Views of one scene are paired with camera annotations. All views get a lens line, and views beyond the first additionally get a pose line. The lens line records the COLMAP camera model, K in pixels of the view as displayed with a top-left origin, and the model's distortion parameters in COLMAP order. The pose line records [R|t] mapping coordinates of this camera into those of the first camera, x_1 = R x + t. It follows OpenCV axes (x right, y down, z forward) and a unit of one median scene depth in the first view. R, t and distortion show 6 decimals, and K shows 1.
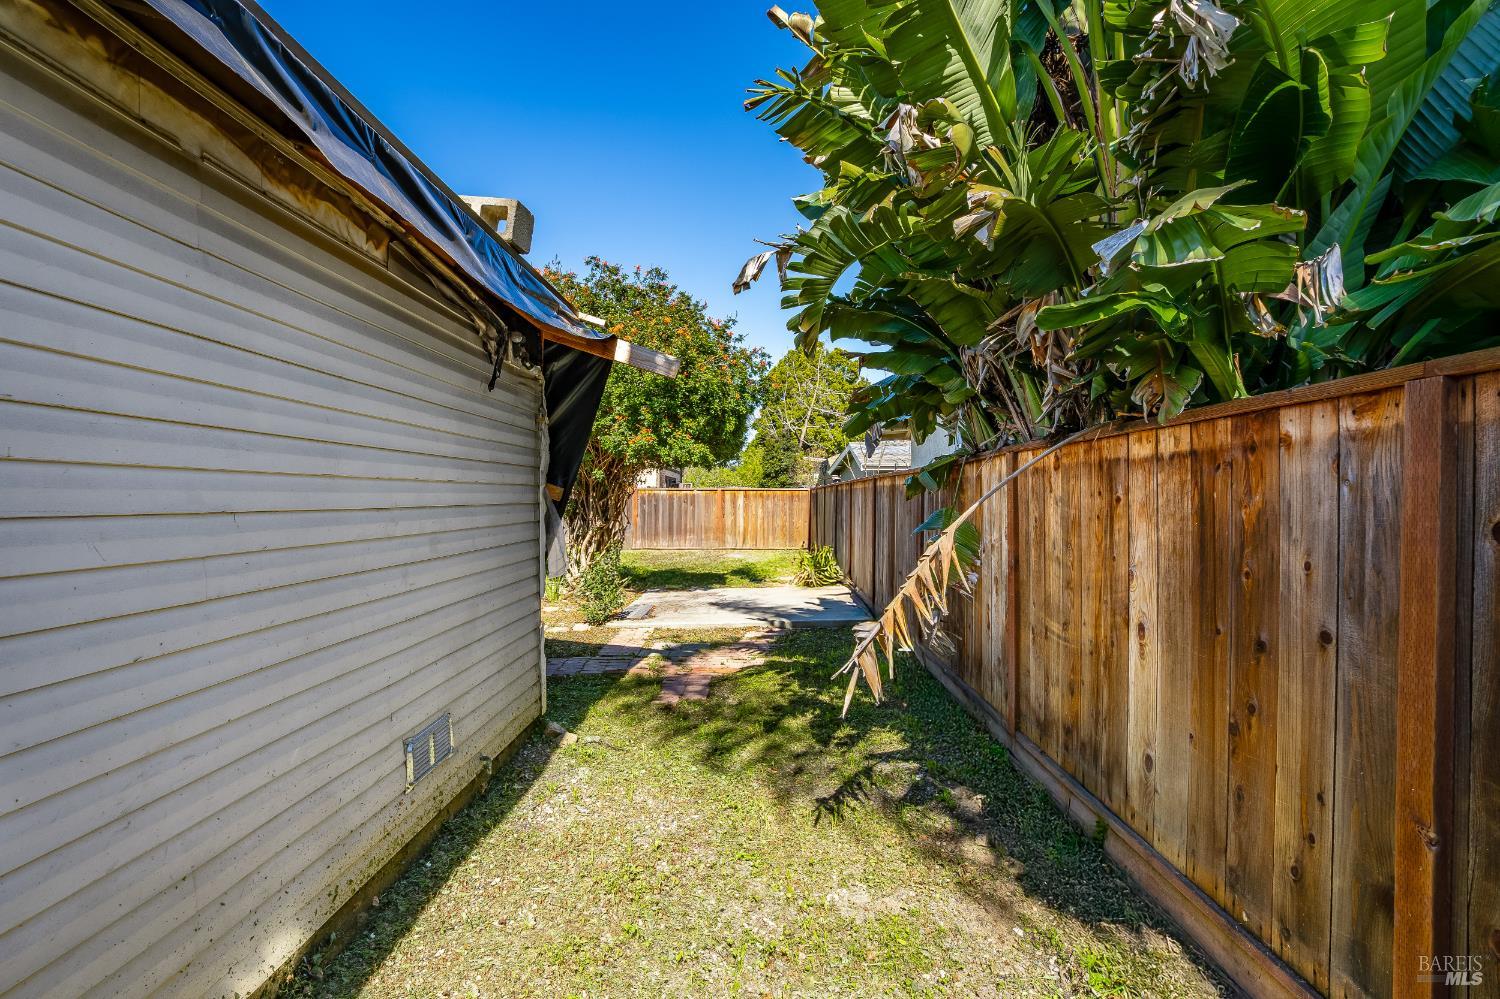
lens RADIAL K [[693.4, 0, 749.0], [0, 693.4, 500.0], [0, 0, 1]] dist [-0.050079, 0.017156]
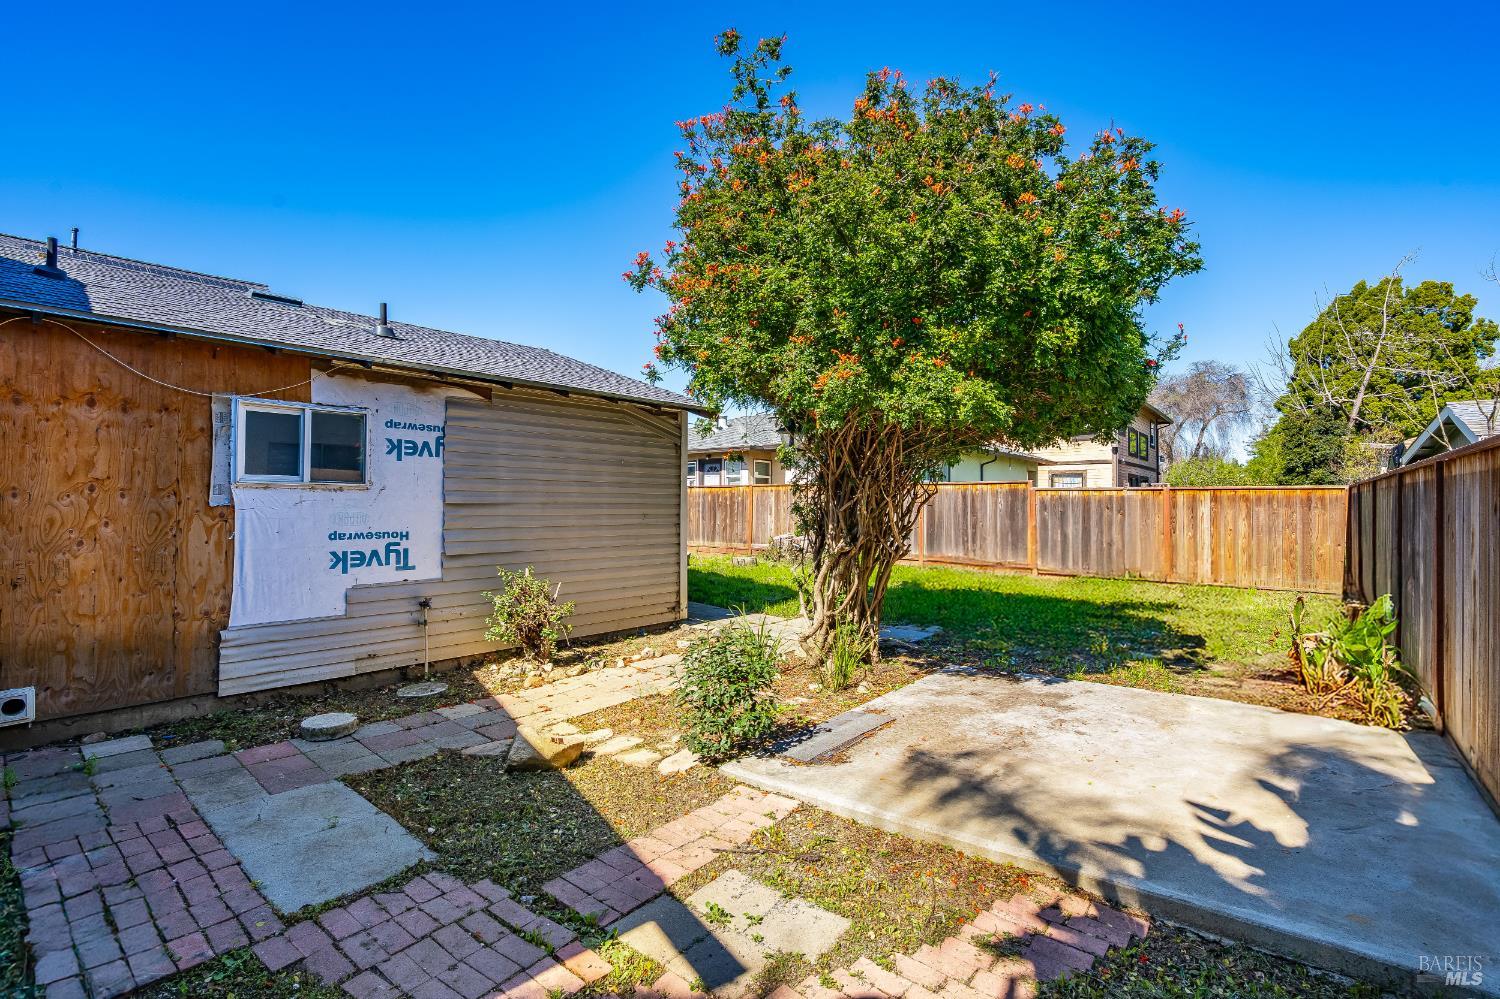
lens RADIAL K [[693.4, 0, 753.0], [0, 693.4, 495.4], [0, 0, 1]] dist [-0.050079, 0.017156]
pose [[0.787997, -0.002350, -0.615674, 0.043418], [-0.004808, 0.999939, -0.009971, -0.001121], [0.615660, 0.010817, 0.787938, 0.277707]]
